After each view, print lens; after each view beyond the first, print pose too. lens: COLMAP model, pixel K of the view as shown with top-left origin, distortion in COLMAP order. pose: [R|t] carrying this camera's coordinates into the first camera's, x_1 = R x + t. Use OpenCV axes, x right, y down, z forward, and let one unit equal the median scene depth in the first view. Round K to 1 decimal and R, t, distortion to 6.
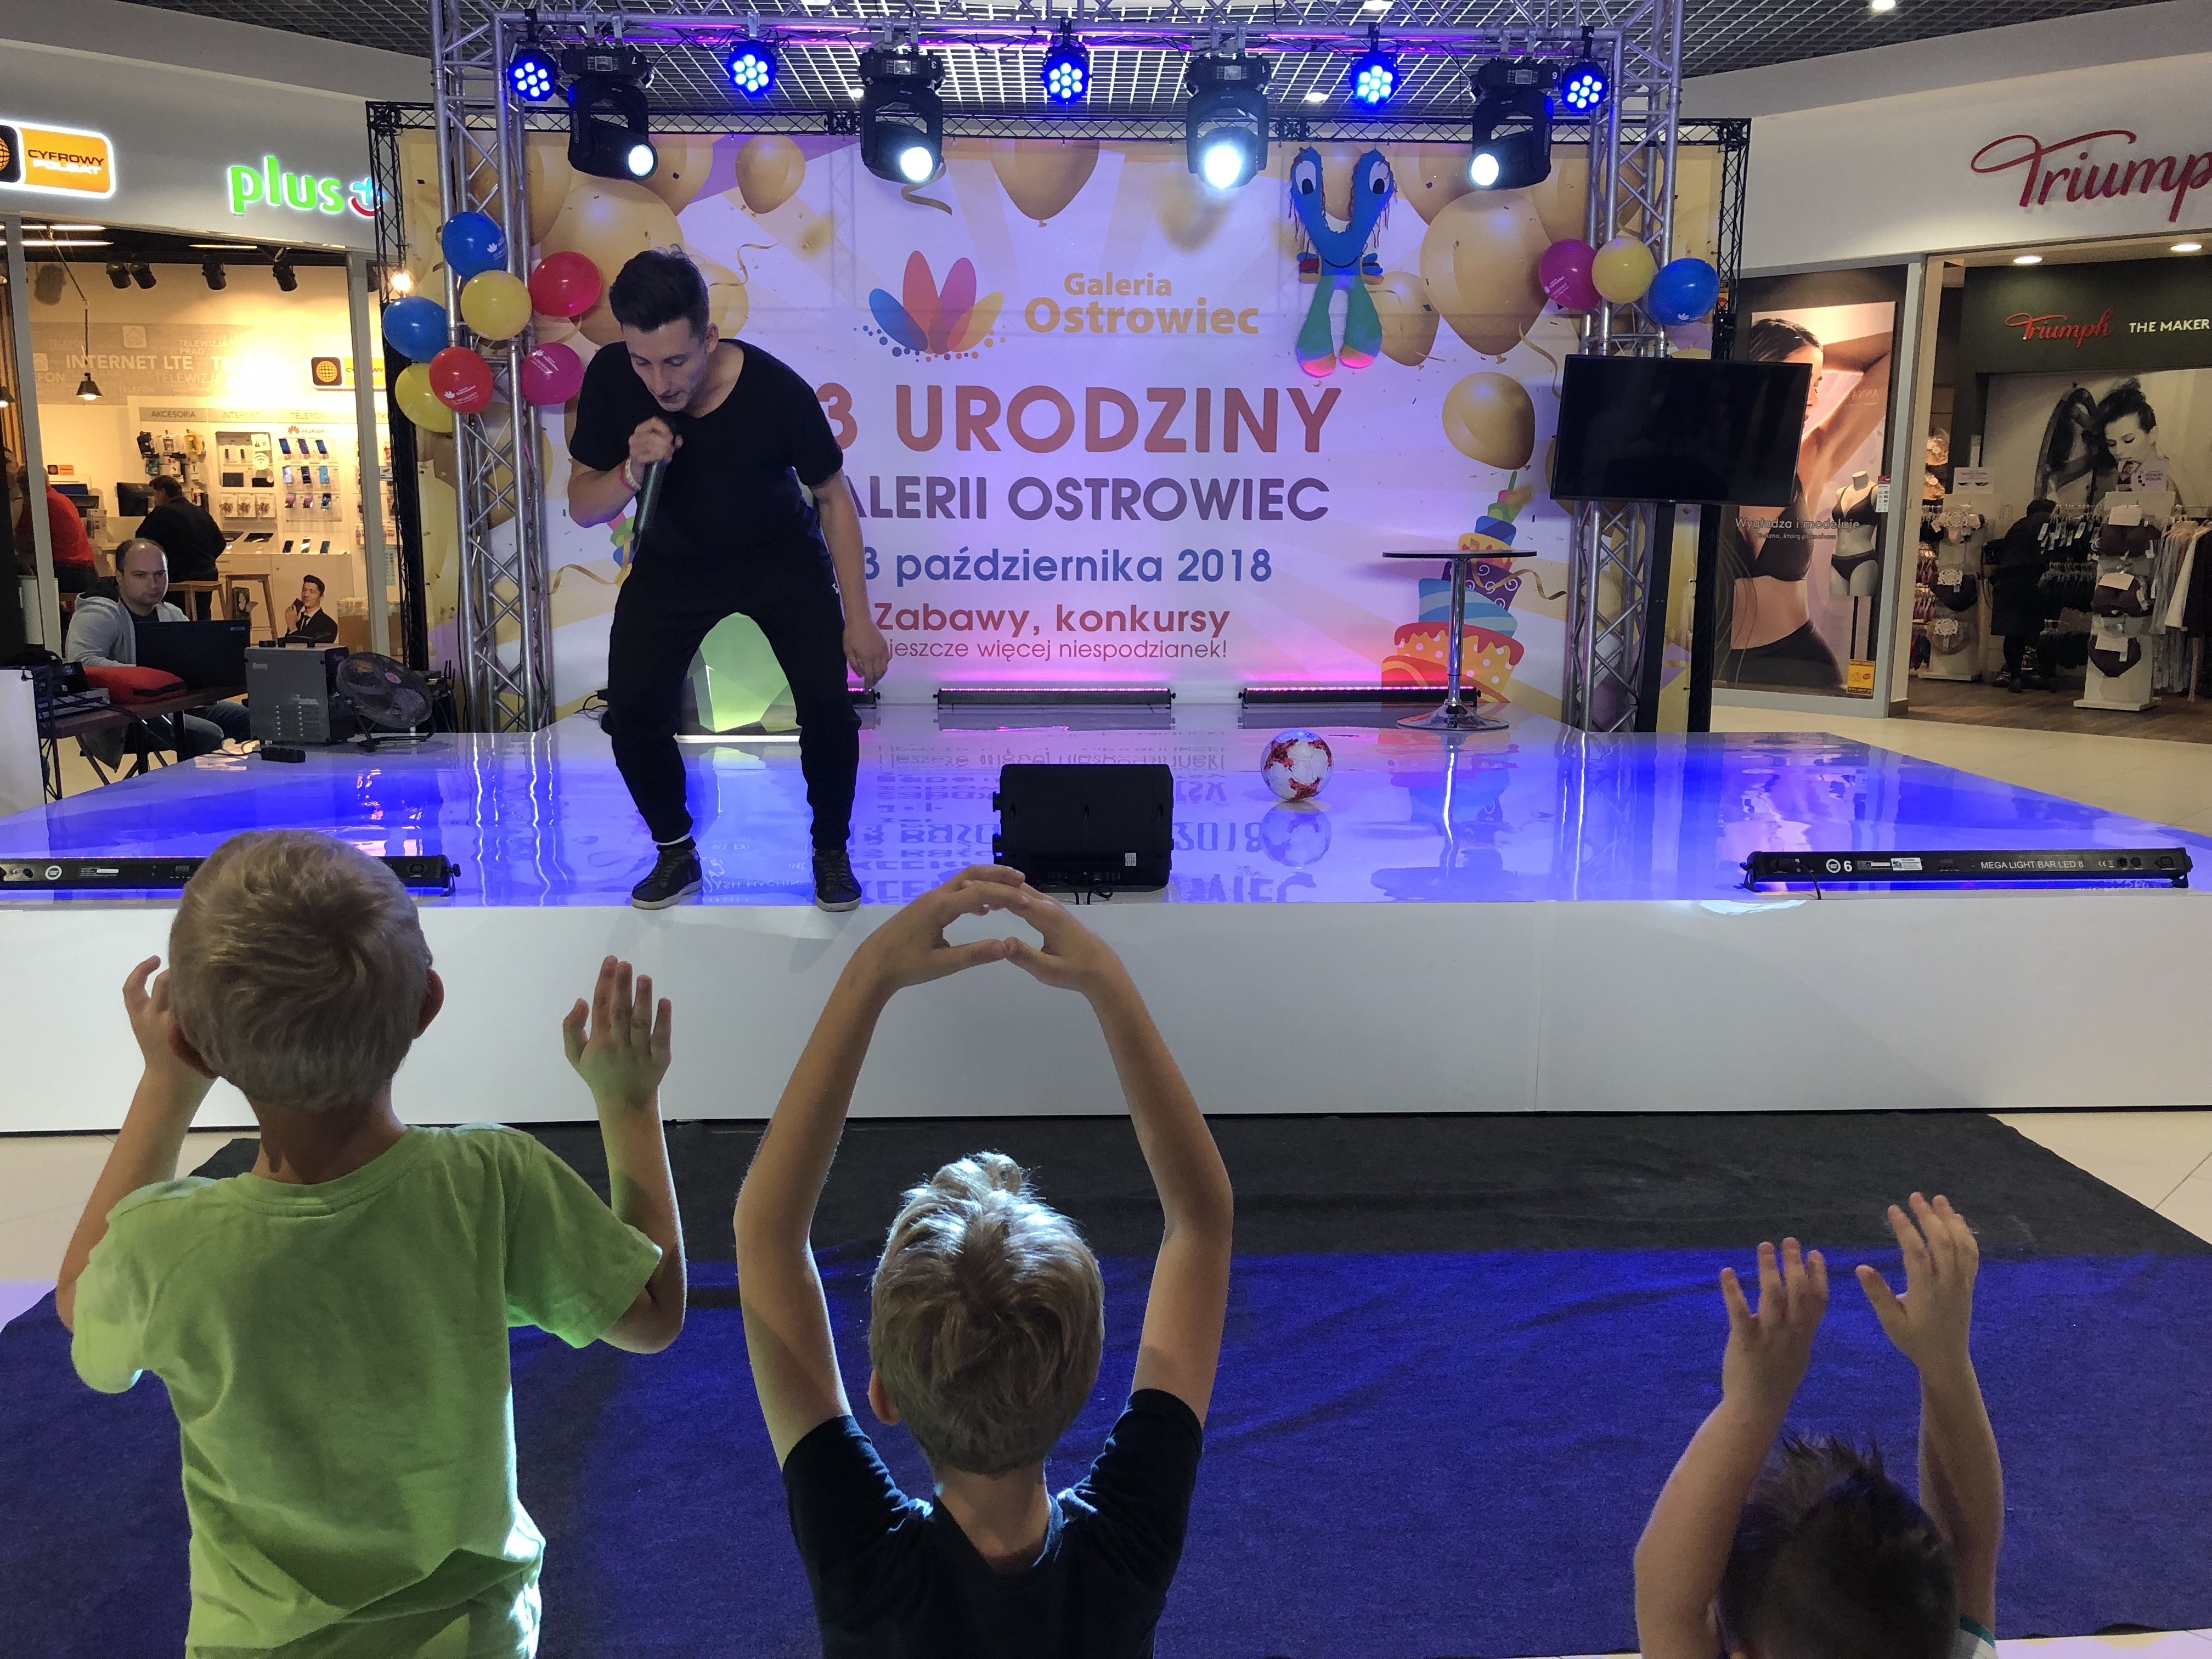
lens RADIAL K [[1809.7, 0, 1086.6], [0, 1809.7, 839.7], [0, 0, 1]] dist [0.086830, -0.121645]
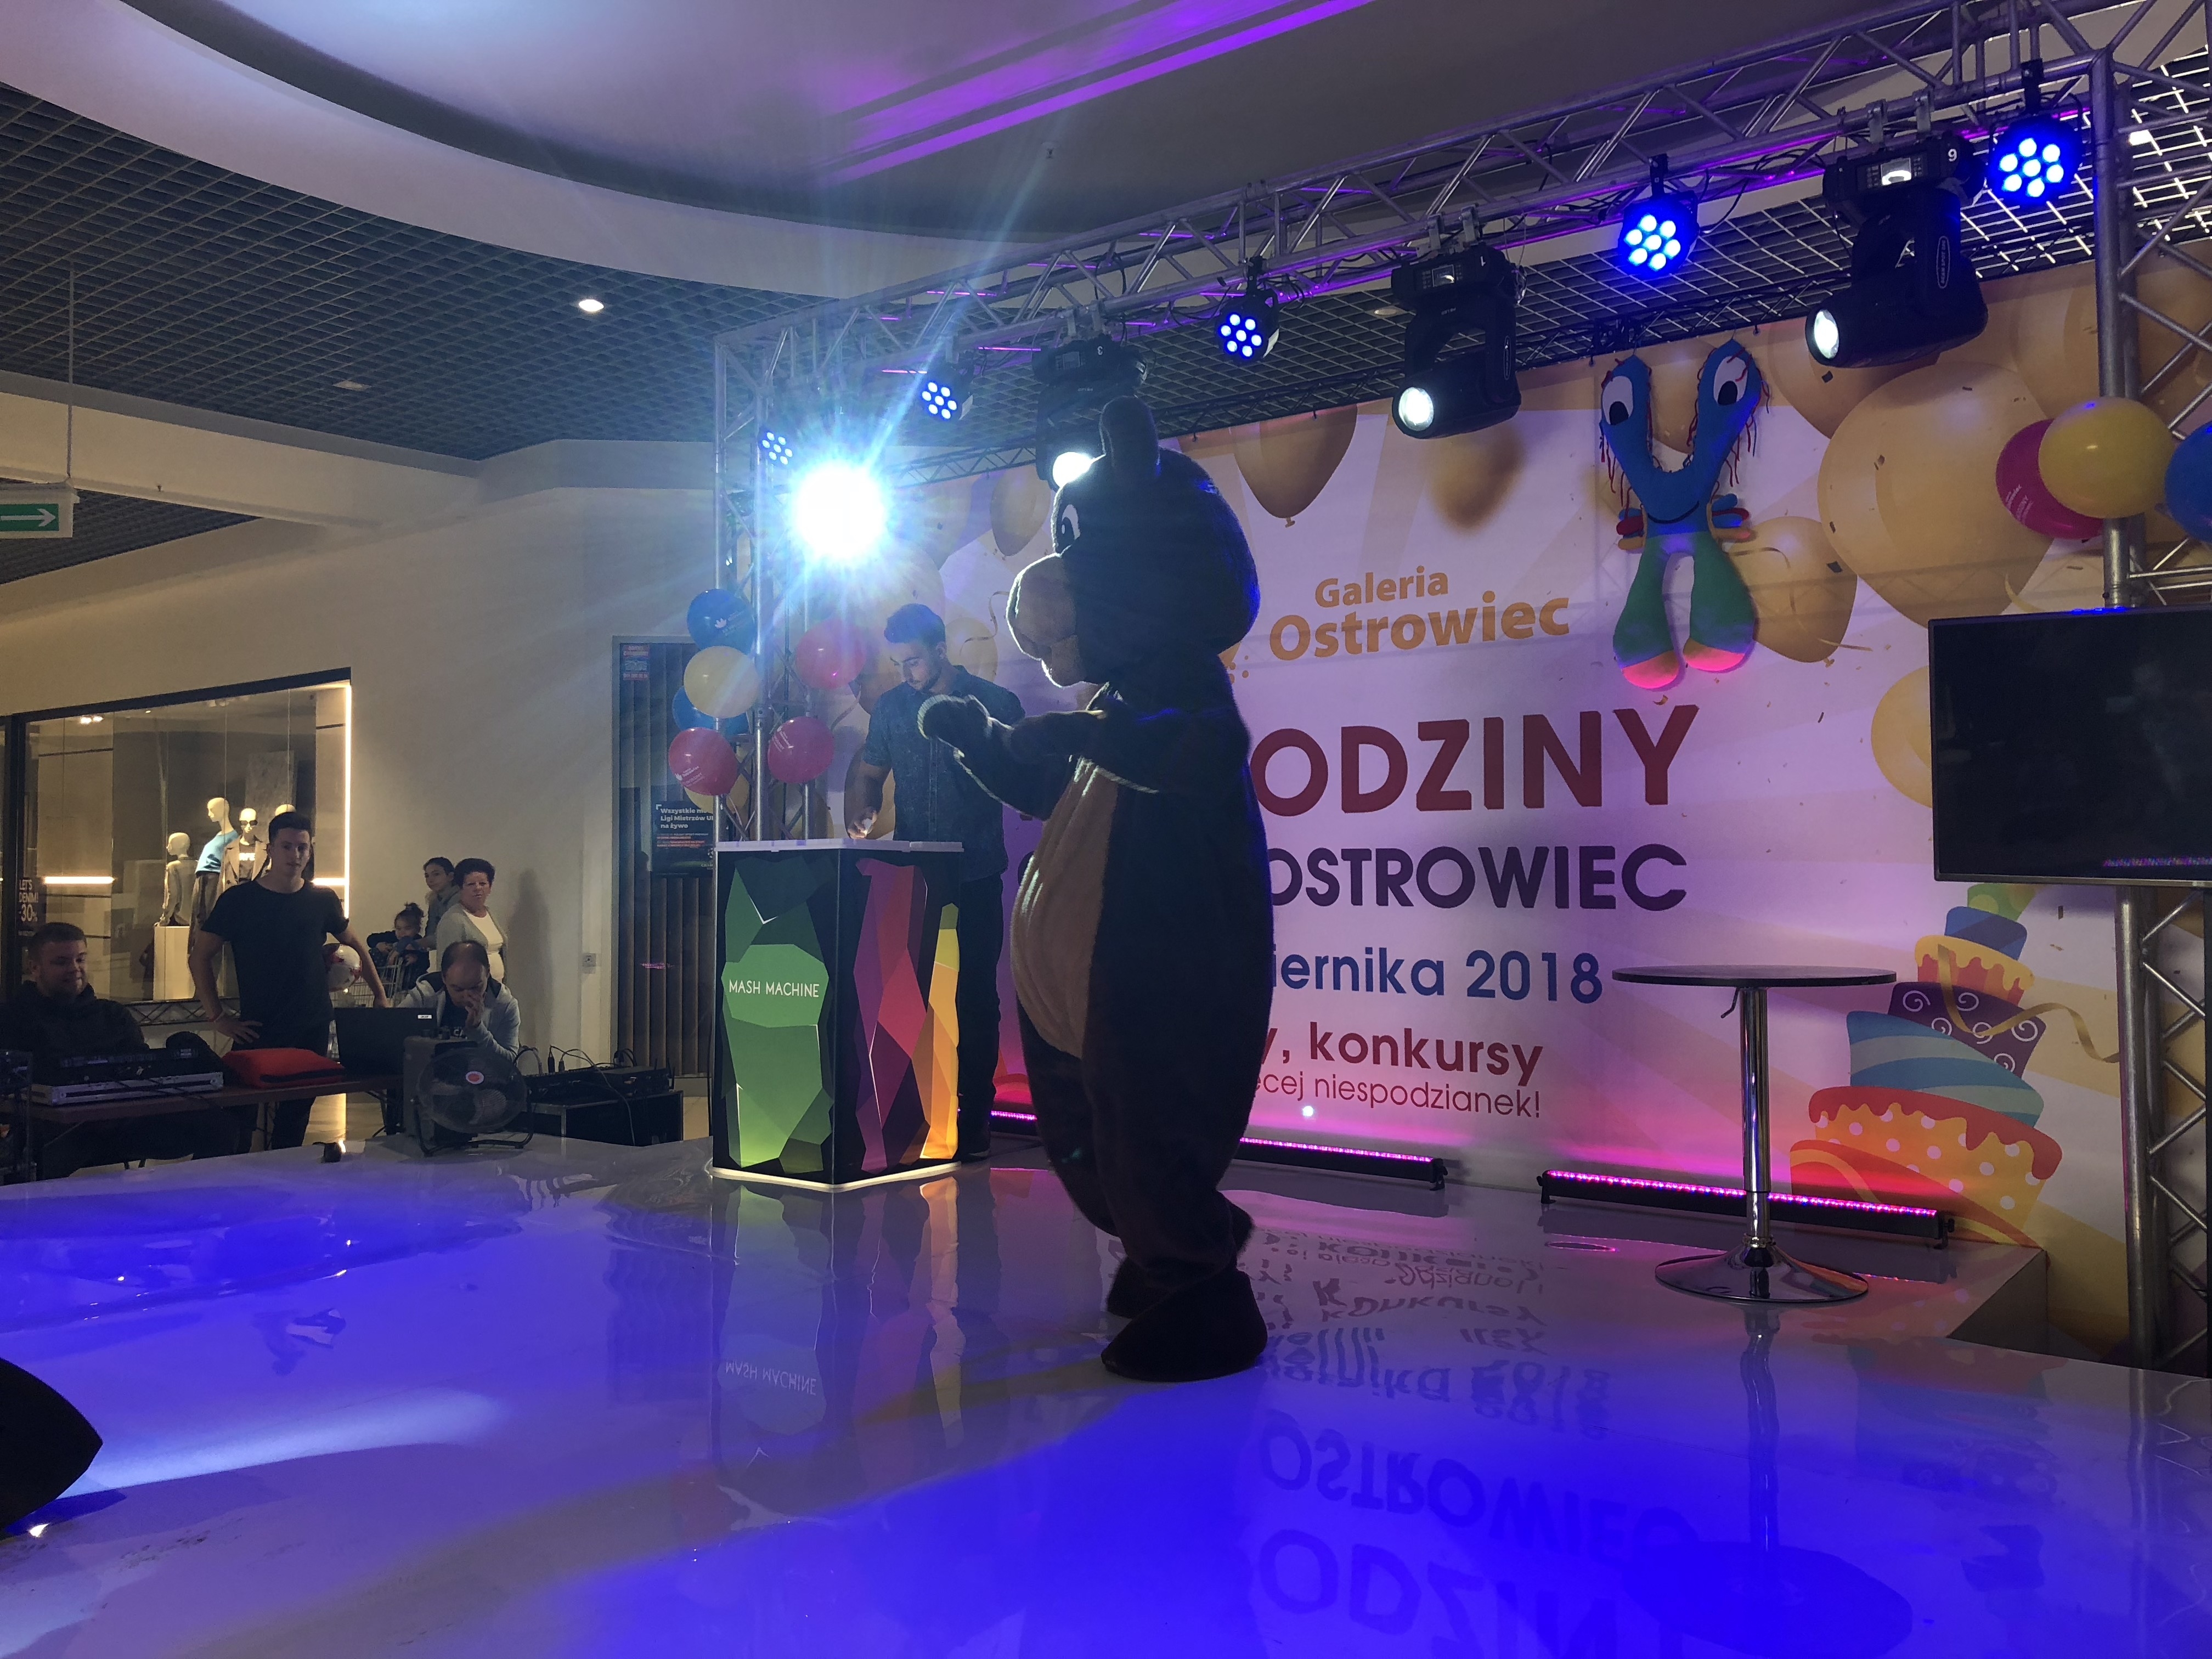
lens RADIAL K [[1808.5, 0, 1062.7], [0, 1808.5, 808.2], [0, 0, 1]] dist [0.147048, -0.372226]
pose [[0.753104, -0.029520, -0.657239, 0.386866], [-0.111505, 0.978813, -0.171733, -0.079542], [0.648384, 0.202618, 0.733856, 0.399856]]
